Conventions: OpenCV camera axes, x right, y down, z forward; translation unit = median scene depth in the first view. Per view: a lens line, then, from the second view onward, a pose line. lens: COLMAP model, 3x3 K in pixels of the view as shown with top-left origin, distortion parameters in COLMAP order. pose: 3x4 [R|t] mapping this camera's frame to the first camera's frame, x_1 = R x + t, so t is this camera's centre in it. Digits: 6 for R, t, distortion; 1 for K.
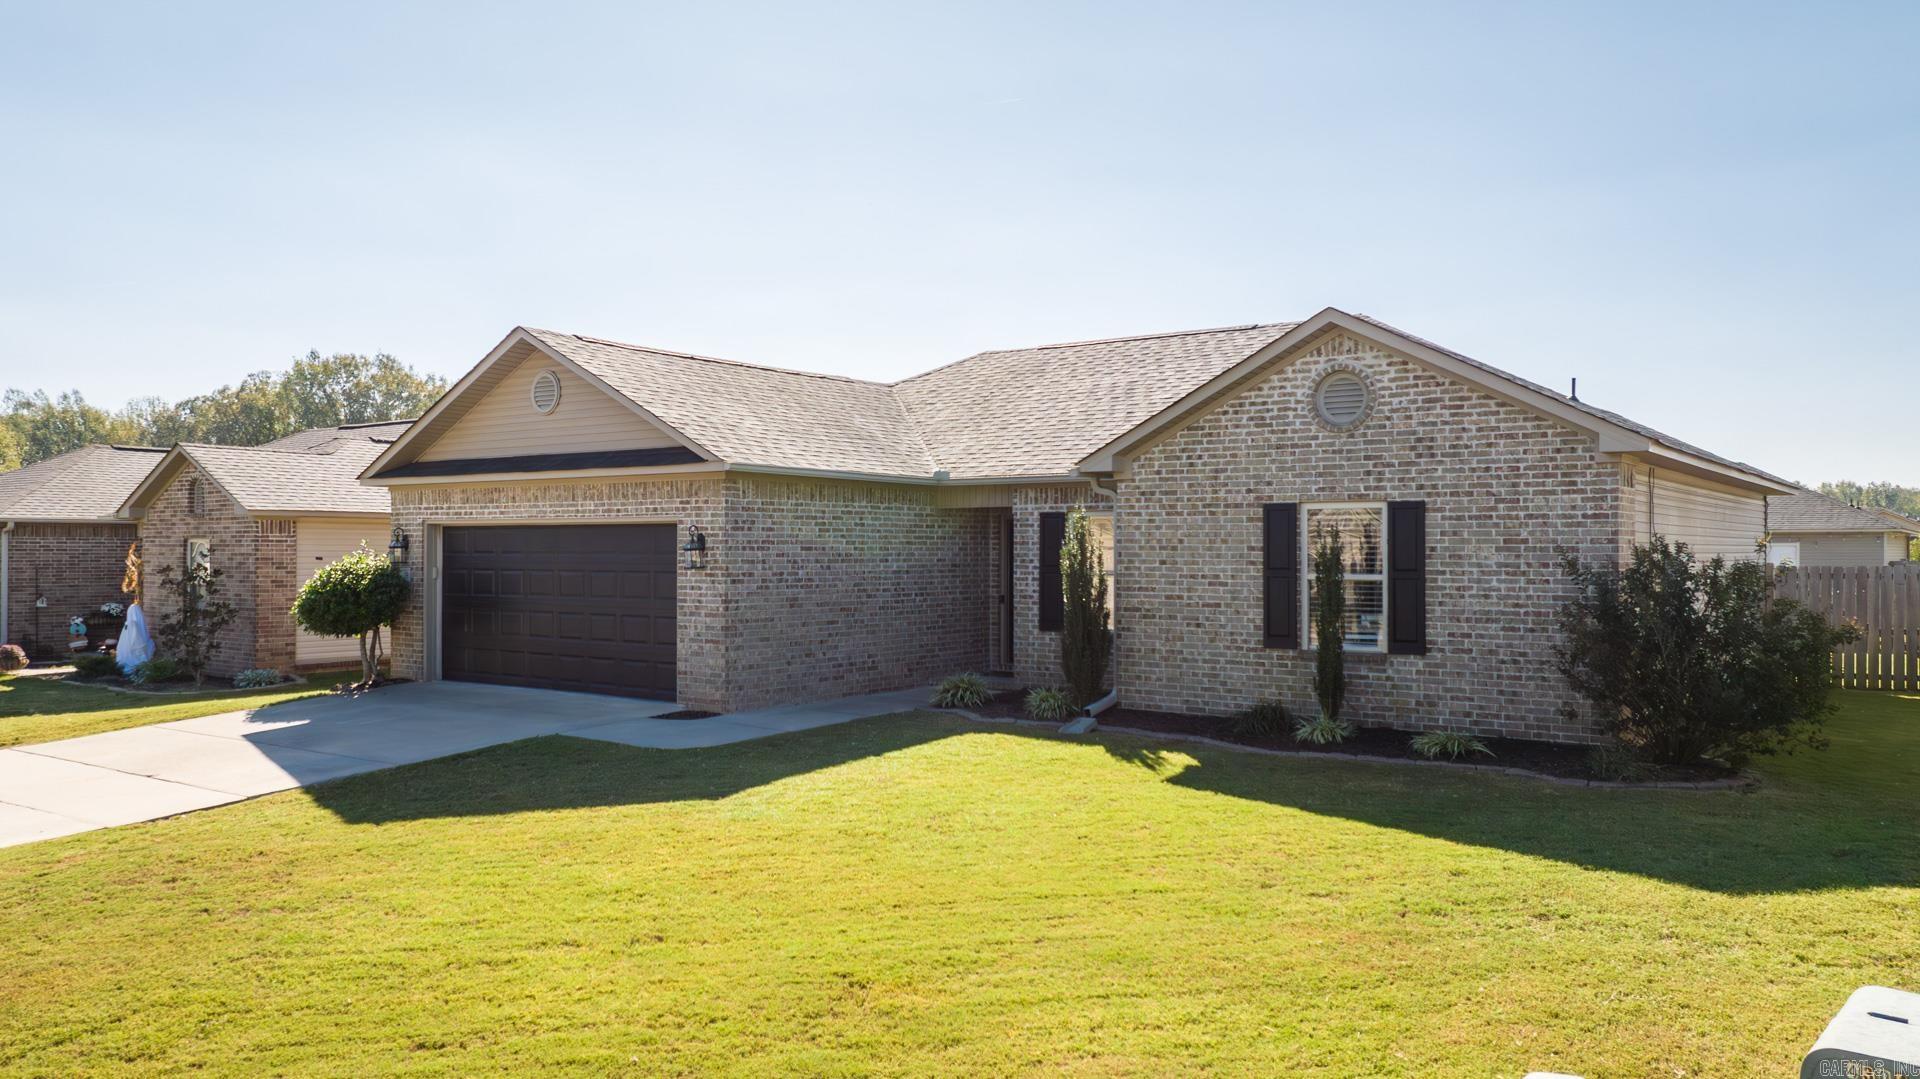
lens RADIAL K [[1427.6, 0, 901.2], [0, 1427.6, 540.7], [0, 0, 1]] dist [-0.009550, 0.000158]
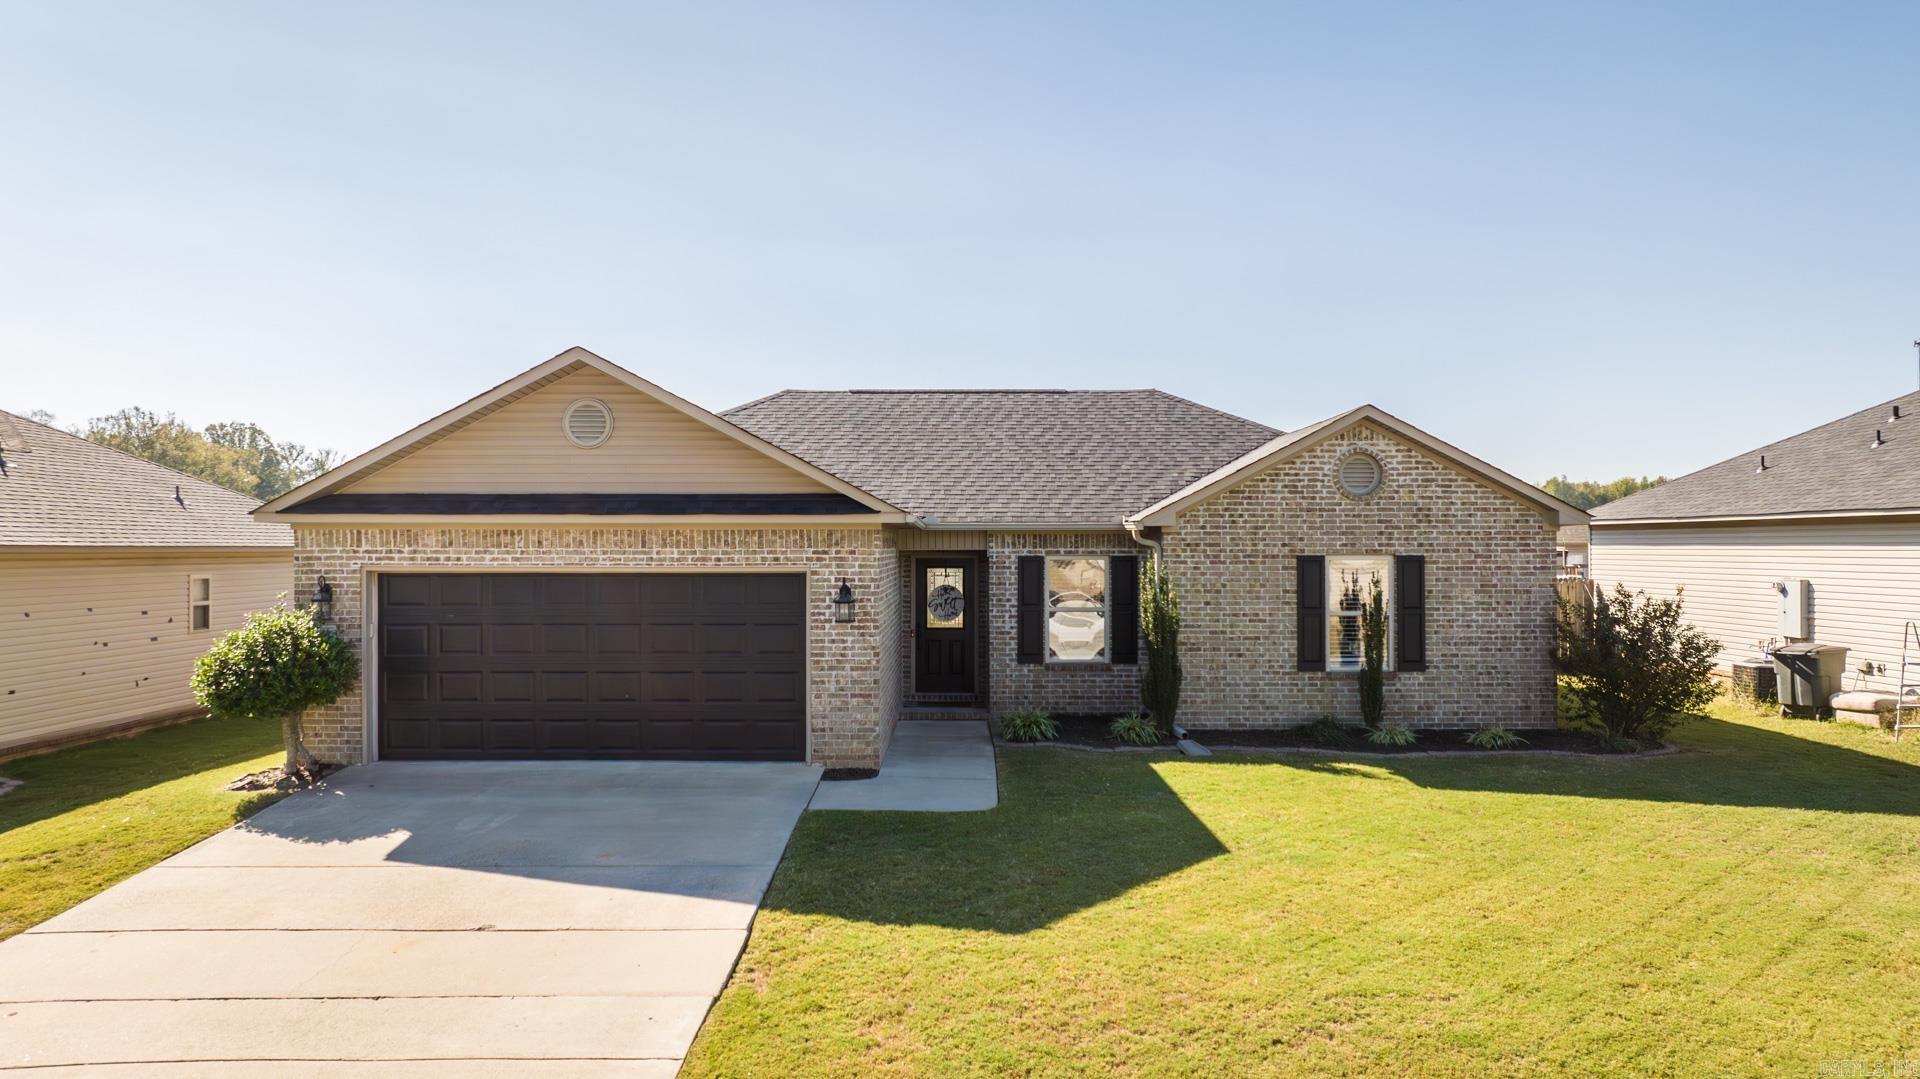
lens RADIAL K [[1344.2, 0, 955.9], [0, 1344.2, 539.7], [0, 0, 1]] dist [-0.013879, 0.005474]
pose [[0.797105, 0.001275, 0.603839, -0.681755], [-0.001461, 0.999999, -0.000183, -0.038568], [-0.603839, -0.000737, 0.797106, 0.245038]]
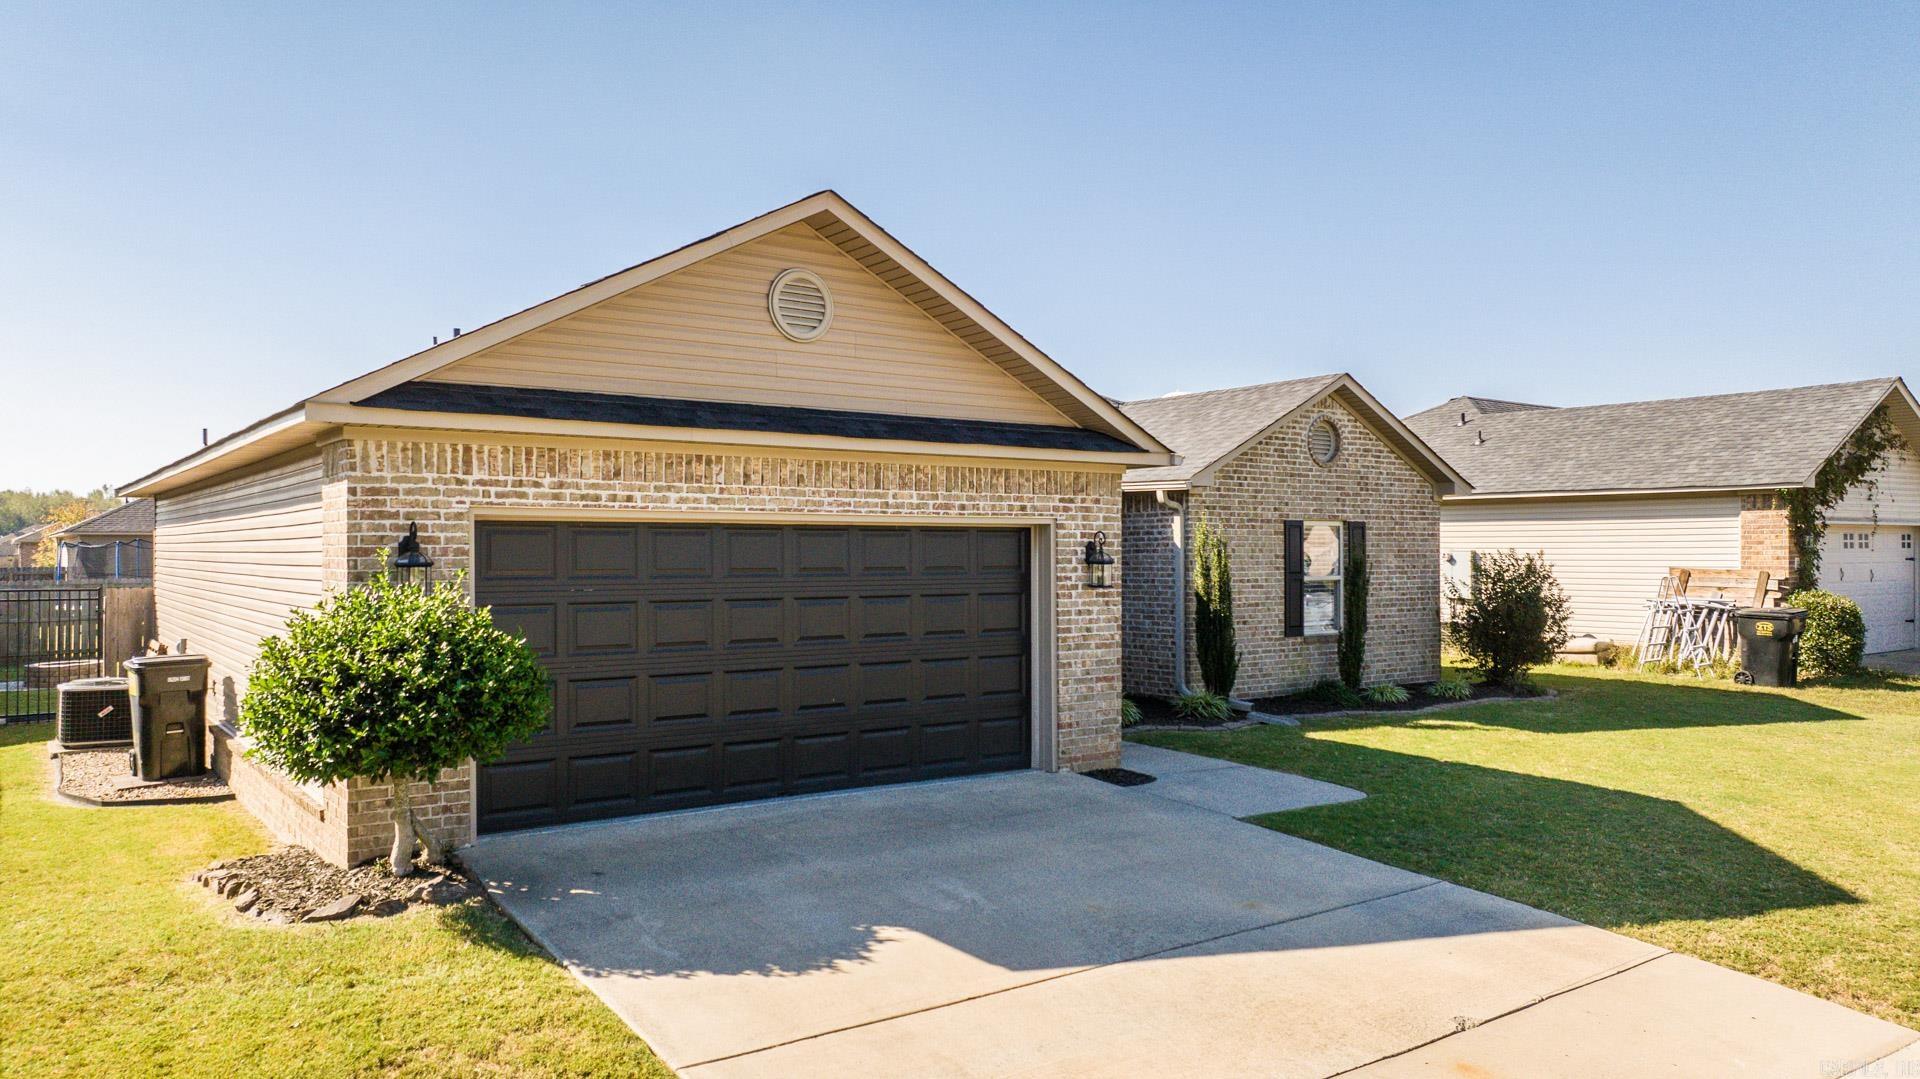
lens RADIAL K [[1344.2, 0, 955.9], [0, 1344.2, 539.7], [0, 0, 1]] dist [-0.013879, 0.005474]
pose [[0.287998, 0.005036, 0.957618, -0.929449], [-0.004953, 0.999981, -0.003769, -0.003335], [-0.957618, -0.003657, 0.288017, 0.928186]]
